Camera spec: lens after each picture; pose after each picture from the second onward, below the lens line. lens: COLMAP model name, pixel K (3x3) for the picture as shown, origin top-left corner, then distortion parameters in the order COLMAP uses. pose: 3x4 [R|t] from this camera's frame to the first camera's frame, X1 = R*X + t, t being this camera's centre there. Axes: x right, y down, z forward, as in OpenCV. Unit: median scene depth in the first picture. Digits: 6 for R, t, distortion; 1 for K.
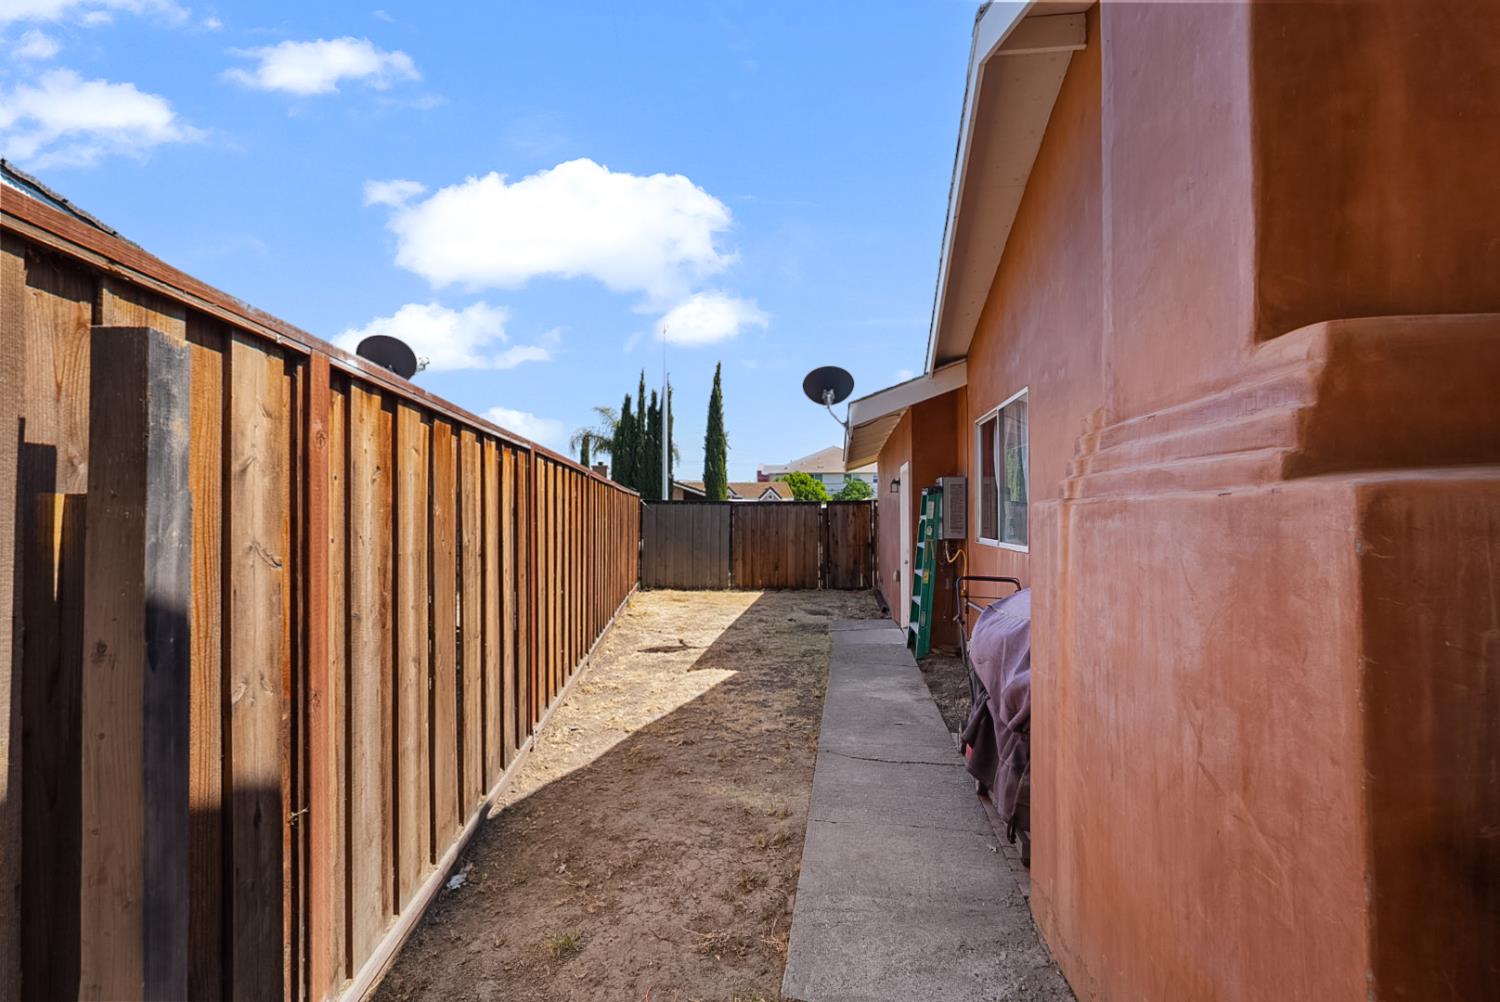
lens RADIAL K [[666.8, 0, 750.0], [0, 666.8, 501.0], [0, 0, 1]] dist [-0.015364, 0.009551]
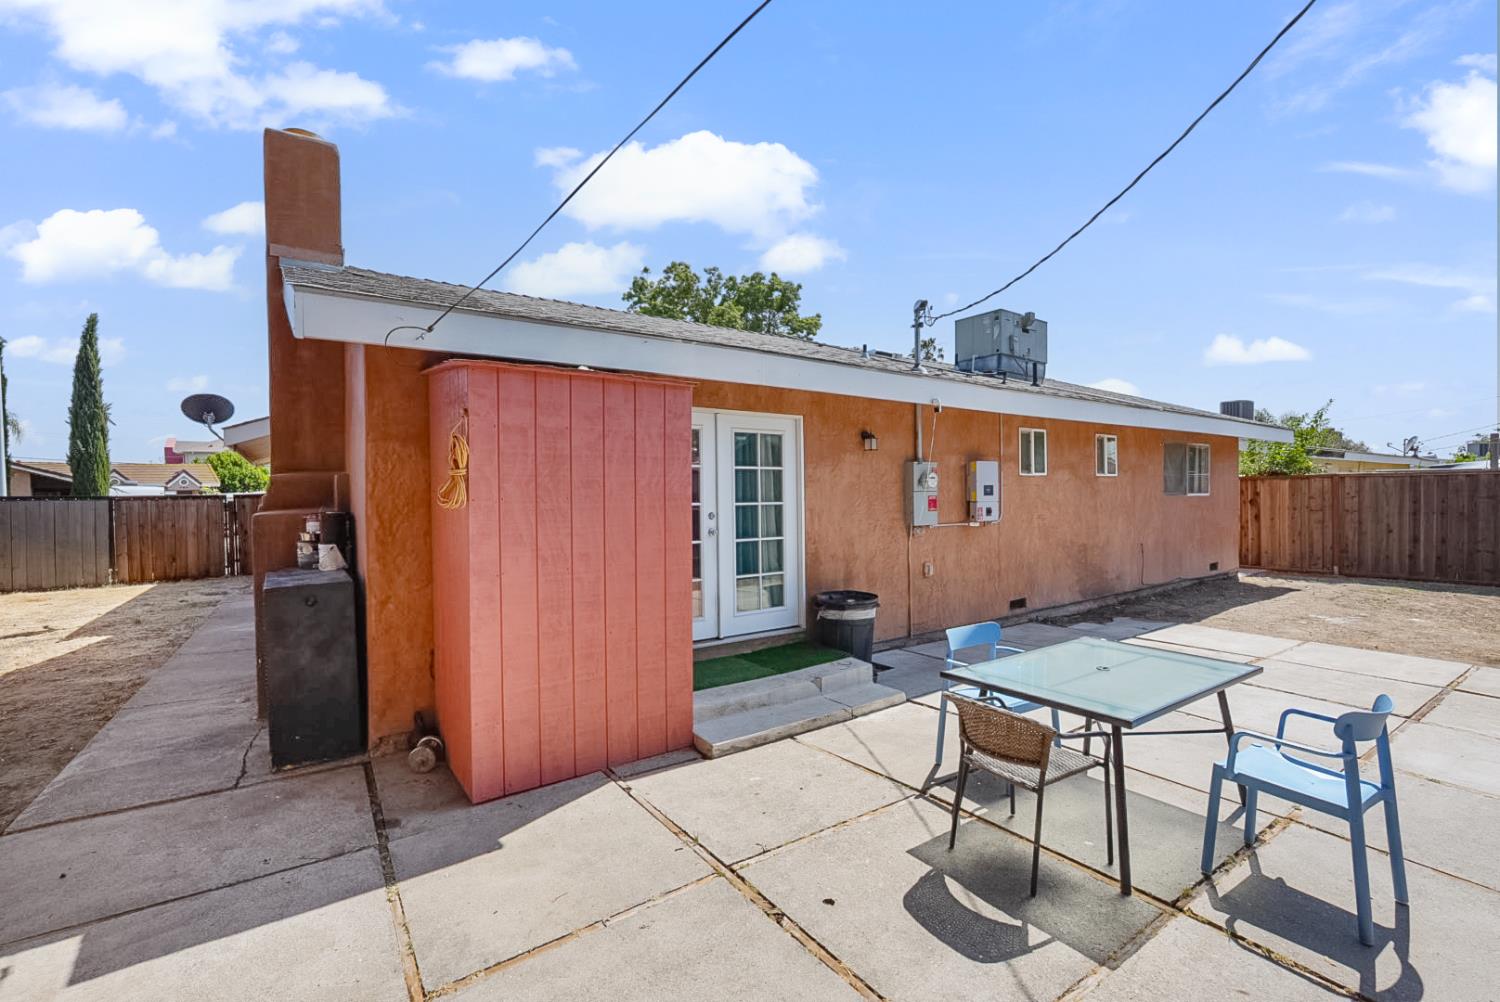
lens RADIAL K [[666.8, 0, 750.0], [0, 666.8, 501.0], [0, 0, 1]] dist [-0.015364, 0.009551]
pose [[0.745952, -0.021541, 0.665652, 0.024796], [0.003093, 0.999578, 0.028882, -0.018026], [-0.665993, -0.019486, 0.745703, -0.361341]]
